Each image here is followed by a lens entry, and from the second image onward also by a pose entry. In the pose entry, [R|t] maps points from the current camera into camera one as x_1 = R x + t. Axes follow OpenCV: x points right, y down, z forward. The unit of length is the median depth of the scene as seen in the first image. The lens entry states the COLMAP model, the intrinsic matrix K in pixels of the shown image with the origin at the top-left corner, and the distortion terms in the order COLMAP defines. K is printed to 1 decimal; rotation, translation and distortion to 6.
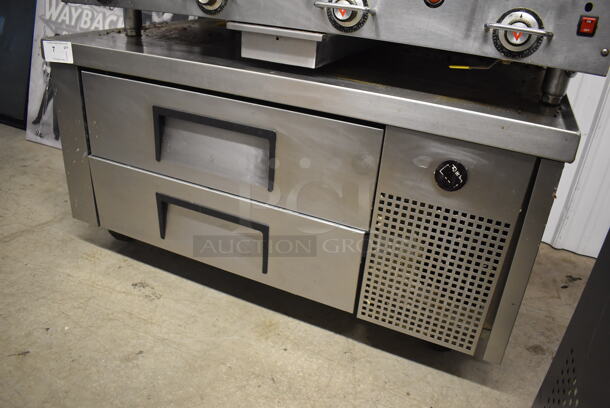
lens RADIAL K [[471.7, 0, 305.0], [0, 471.7, 204.0], [0, 0, 1]] dist [-0.094734, 0.009510]
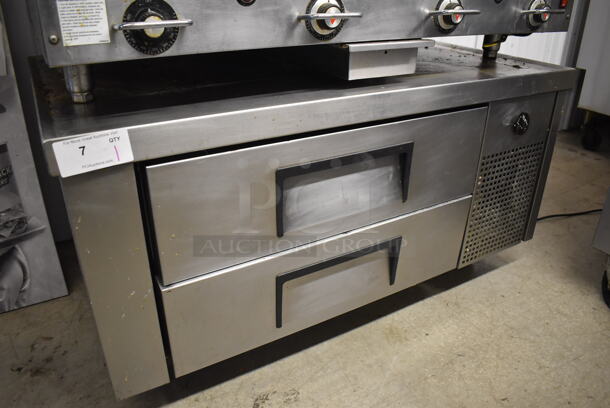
lens RADIAL K [[471.7, 0, 305.0], [0, 471.7, 204.0], [0, 0, 1]] dist [-0.094734, 0.009510]
pose [[0.580805, -0.426492, 0.693375, -0.887018], [0.400679, 0.891221, 0.212557, -0.318018], [-0.708605, 0.154367, 0.688513, 0.456309]]
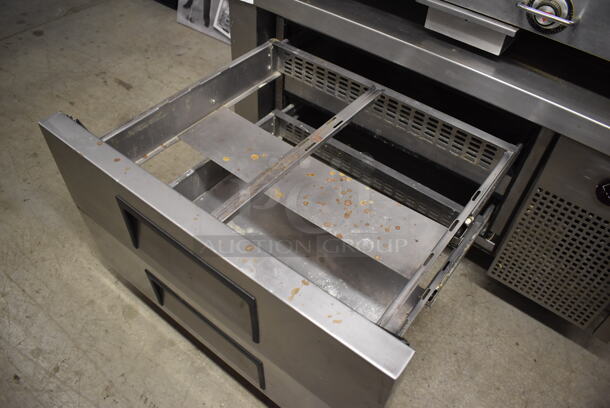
lens RADIAL K [[471.7, 0, 305.0], [0, 471.7, 204.0], [0, 0, 1]] dist [-0.094734, 0.009510]
pose [[0.970039, 0.155981, -0.186266, -0.135946], [-0.088966, 0.941487, 0.325095, -0.249798], [0.226075, -0.298784, 0.927156, -0.089422]]
